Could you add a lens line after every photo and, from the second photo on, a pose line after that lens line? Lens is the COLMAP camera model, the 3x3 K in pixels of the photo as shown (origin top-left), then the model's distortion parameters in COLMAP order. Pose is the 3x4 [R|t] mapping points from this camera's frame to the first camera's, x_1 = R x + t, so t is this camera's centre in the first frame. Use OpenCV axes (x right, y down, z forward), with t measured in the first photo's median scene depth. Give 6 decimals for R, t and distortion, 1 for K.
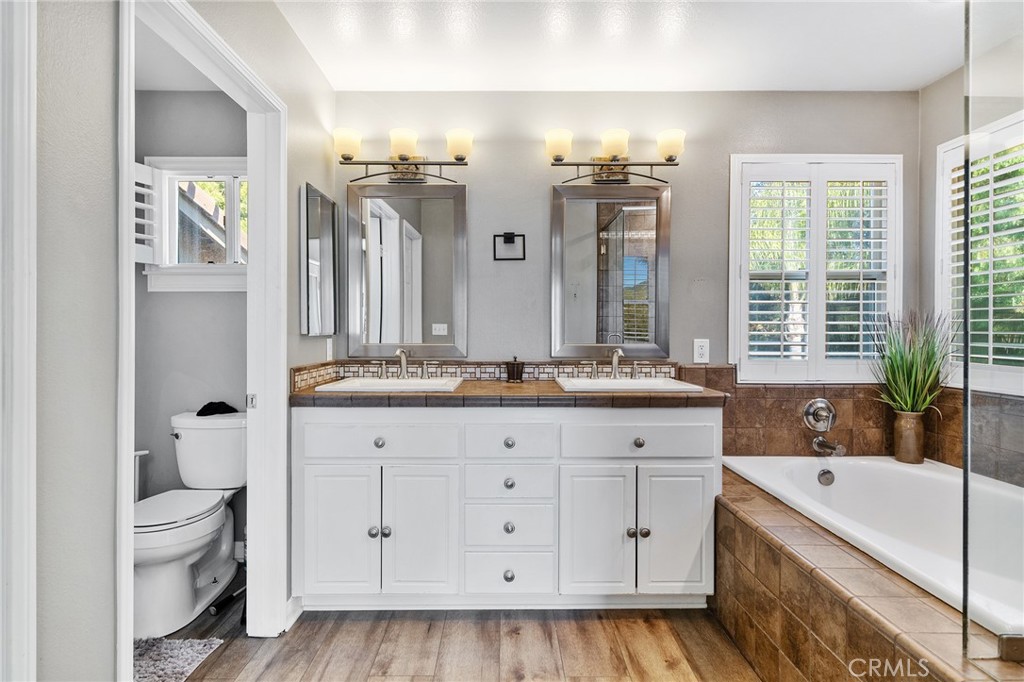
lens RADIAL K [[504.1, 0, 509.6], [0, 504.1, 340.2], [0, 0, 1]] dist [-0.003228, -0.000105]
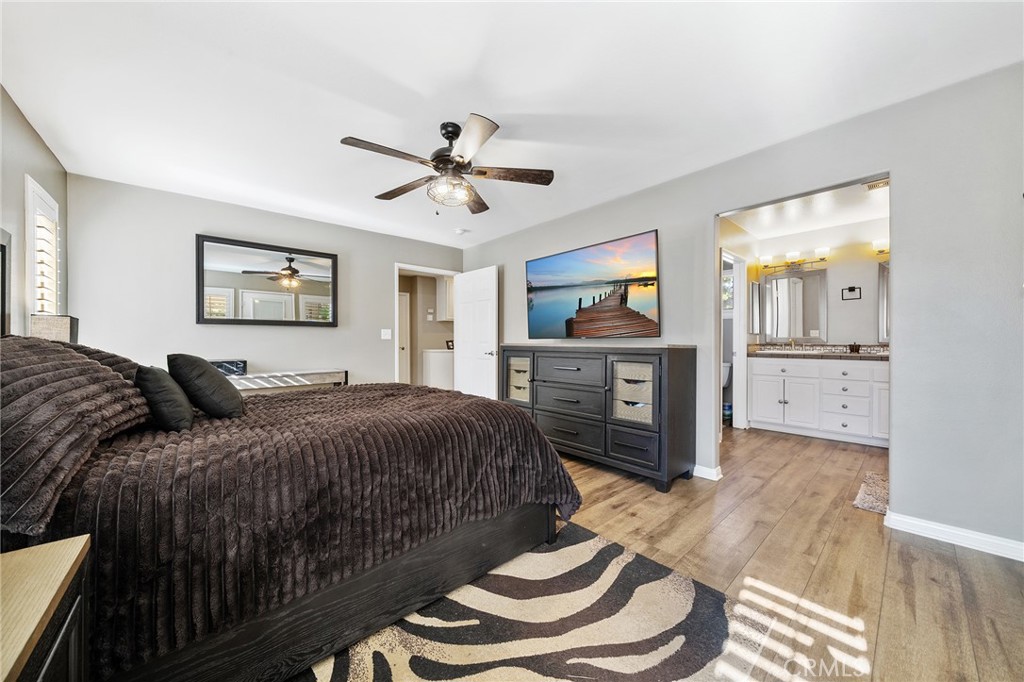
lens RADIAL K [[357.3, 0, 509.8], [0, 357.3, 341.1], [0, 0, 1]] dist [-0.000804, -0.000043]
pose [[0.650578, -0.001631, -0.759437, 0.216867], [0.000152, 0.999998, -0.002018, 0.030553], [0.759439, 0.001197, 0.650577, -1.191992]]
